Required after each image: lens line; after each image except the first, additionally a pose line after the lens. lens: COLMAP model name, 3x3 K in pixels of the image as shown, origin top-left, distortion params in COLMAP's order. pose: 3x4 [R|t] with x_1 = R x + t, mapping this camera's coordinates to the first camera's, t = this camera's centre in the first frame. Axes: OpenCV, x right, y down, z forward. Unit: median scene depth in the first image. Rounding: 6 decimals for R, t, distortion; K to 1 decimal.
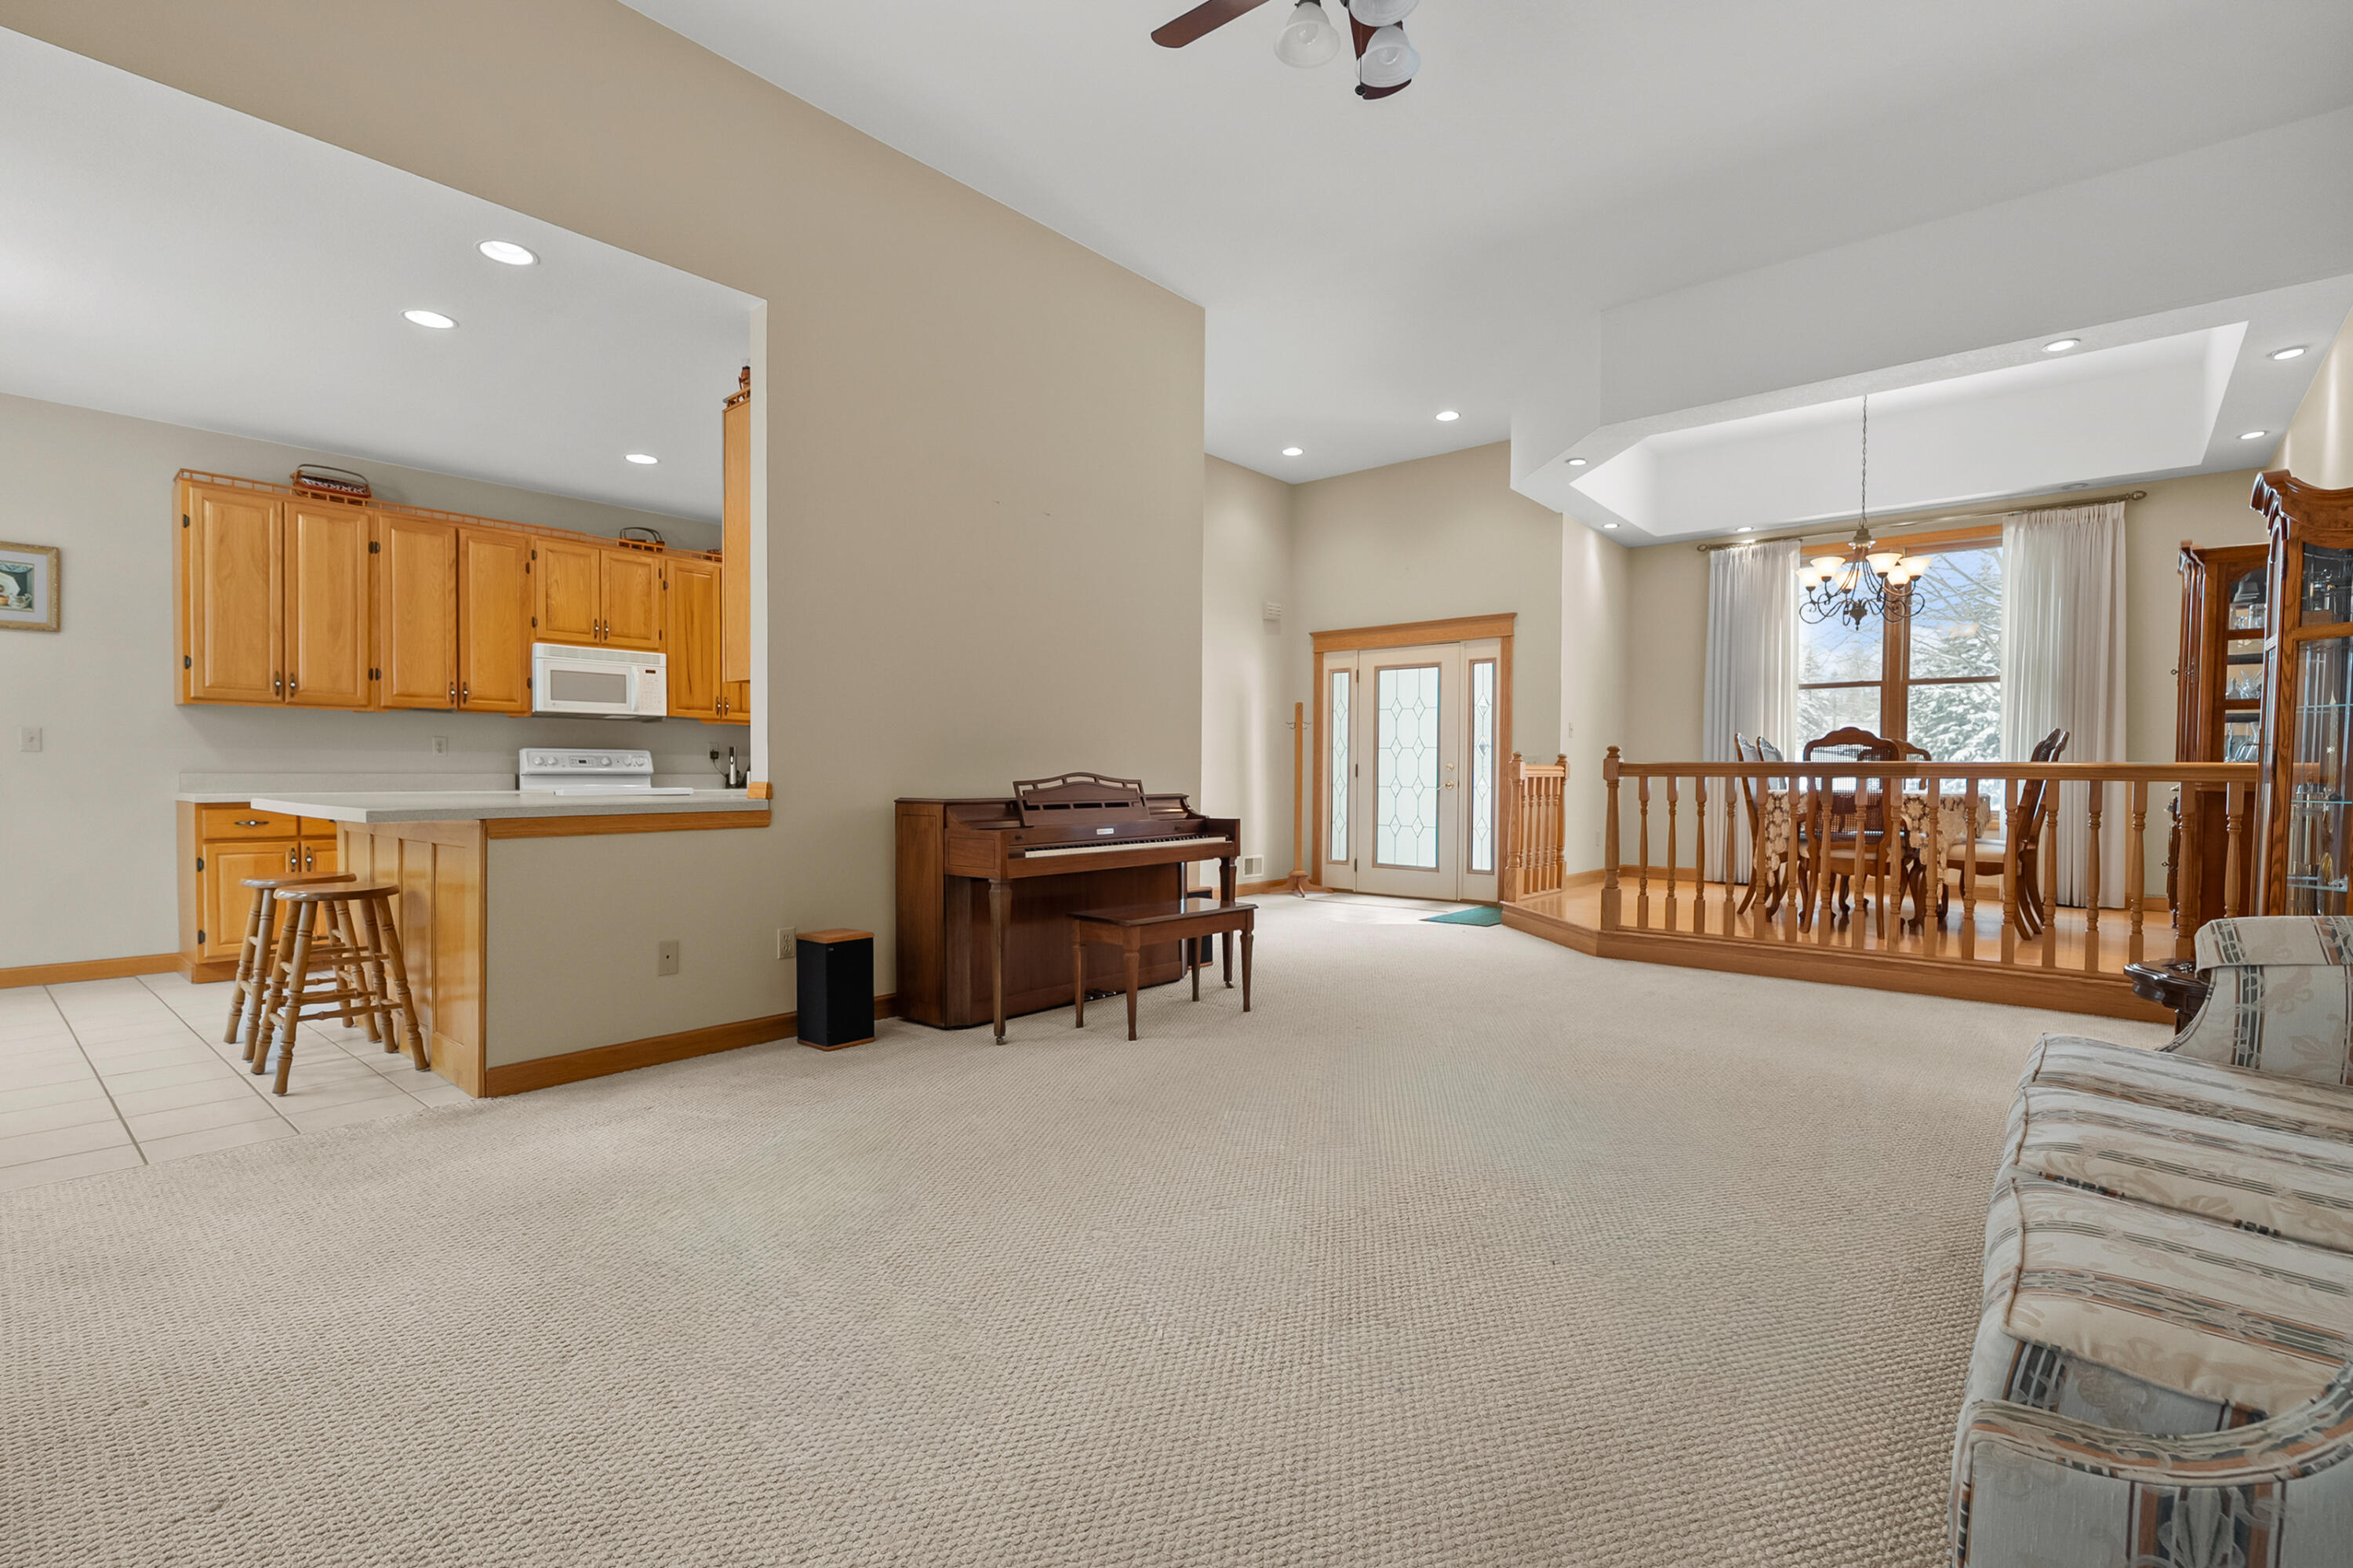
lens RADIAL K [[1066.5, 0, 1162.5], [0, 1066.5, 793.3], [0, 0, 1]] dist [-0.011629, 0.003688]
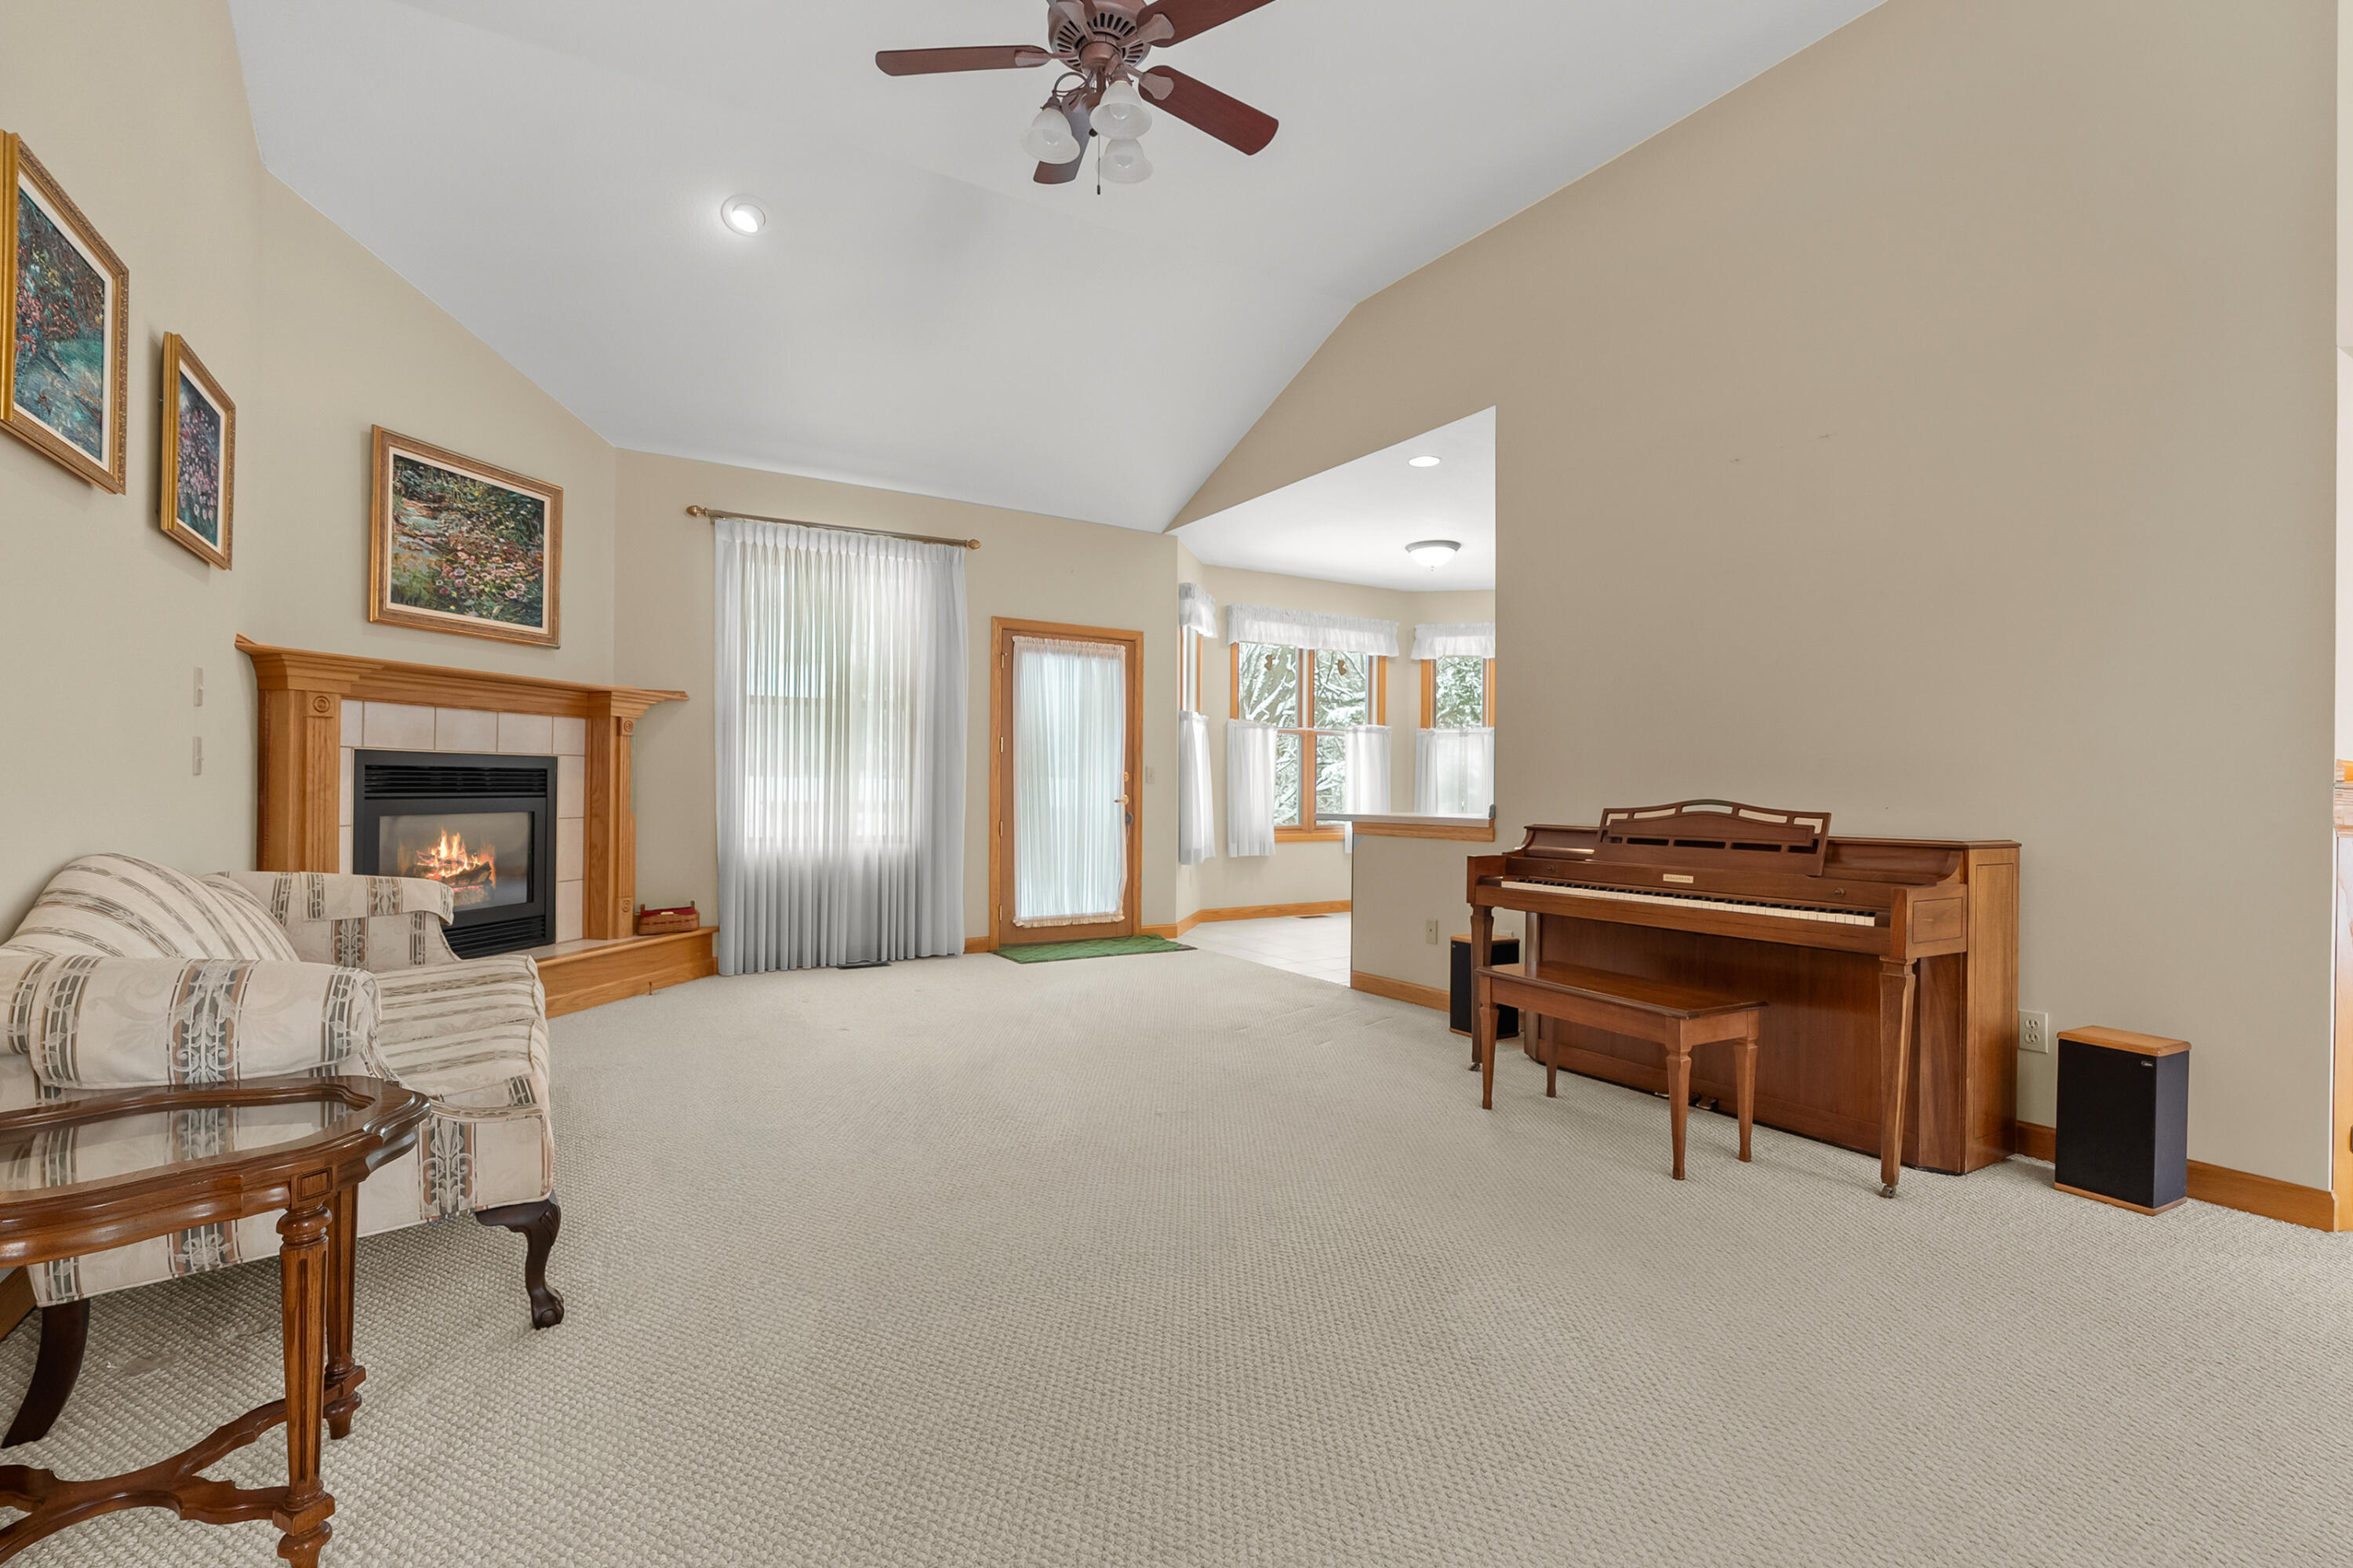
lens RADIAL K [[1066.5, 0, 1143.7], [0, 1066.5, 788.1], [0, 0, 1]] dist [-0.011629, 0.003688]
pose [[-0.322802, -0.005712, -0.946449, 0.540899], [-0.029235, 0.999565, 0.003938, -0.013586], [0.946015, 0.028941, -0.322829, 0.625584]]
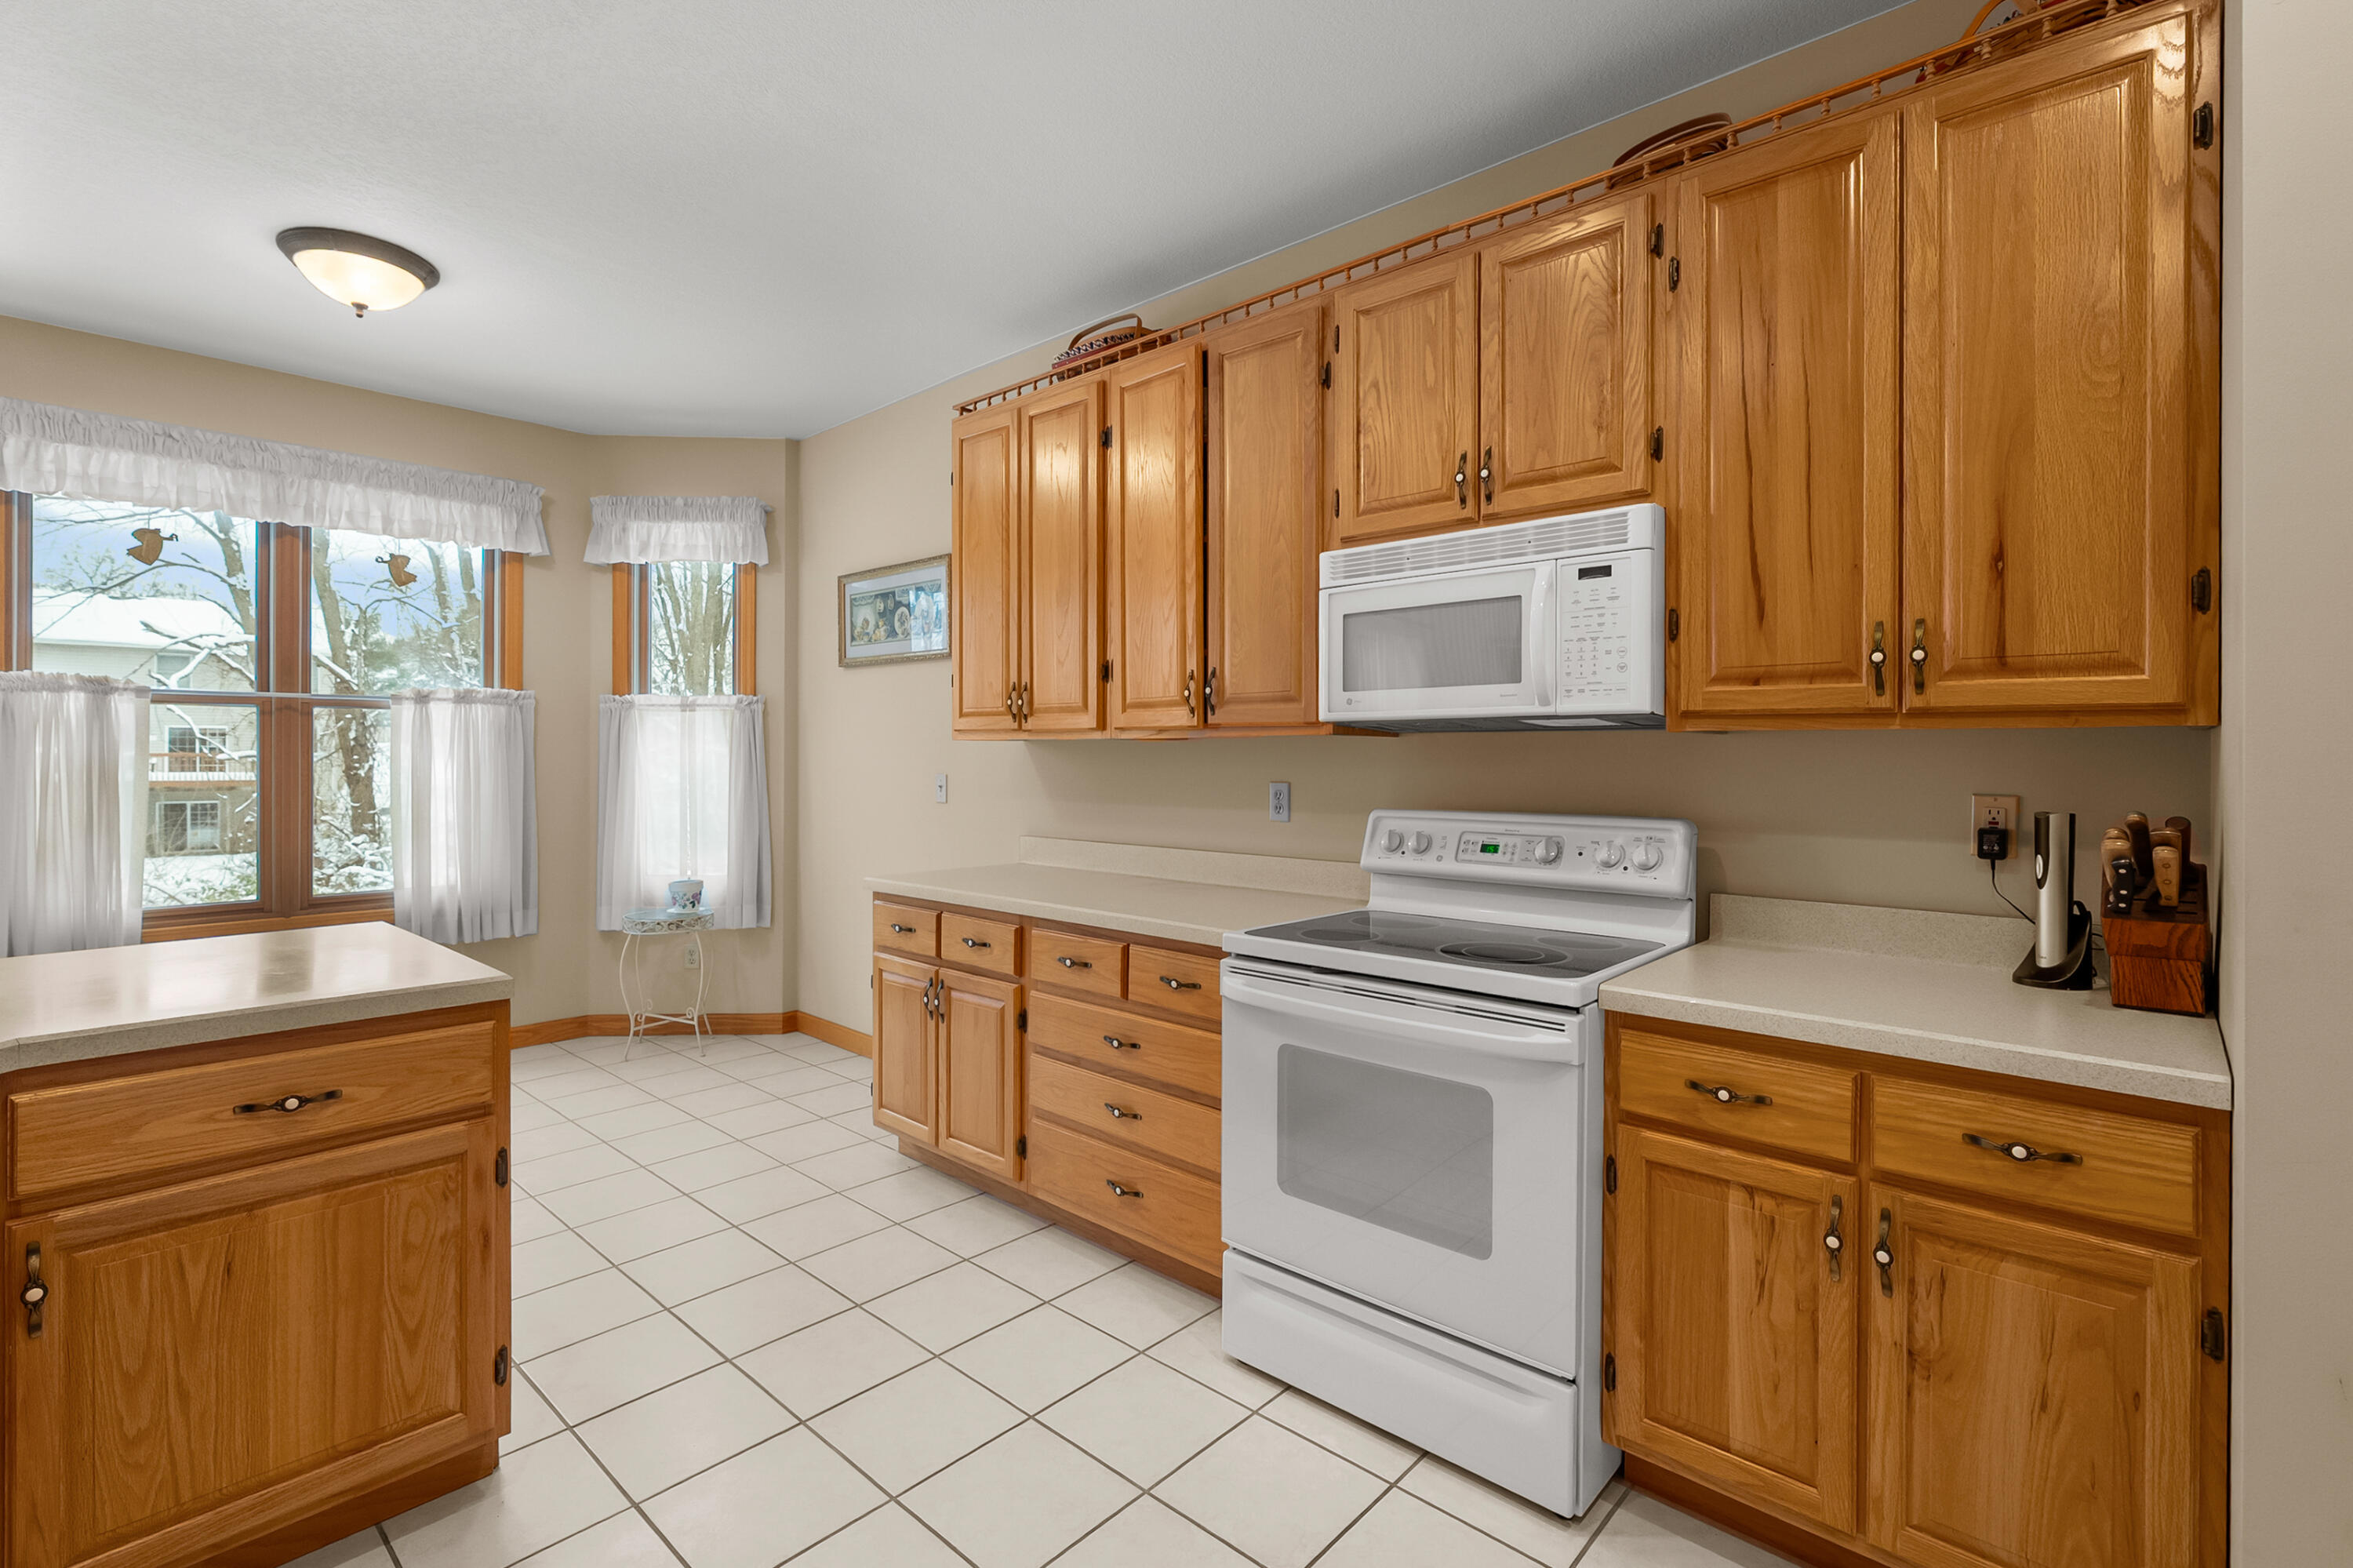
lens RADIAL K [[1066.5, 0, 1161.2], [0, 1066.5, 755.2], [0, 0, 1]] dist [-0.011629, 0.003688]
pose [[-0.036290, -0.006085, -0.999323, -0.178060], [-0.020910, 0.999767, -0.005329, -0.059876], [0.999123, 0.020702, -0.036409, 0.929678]]
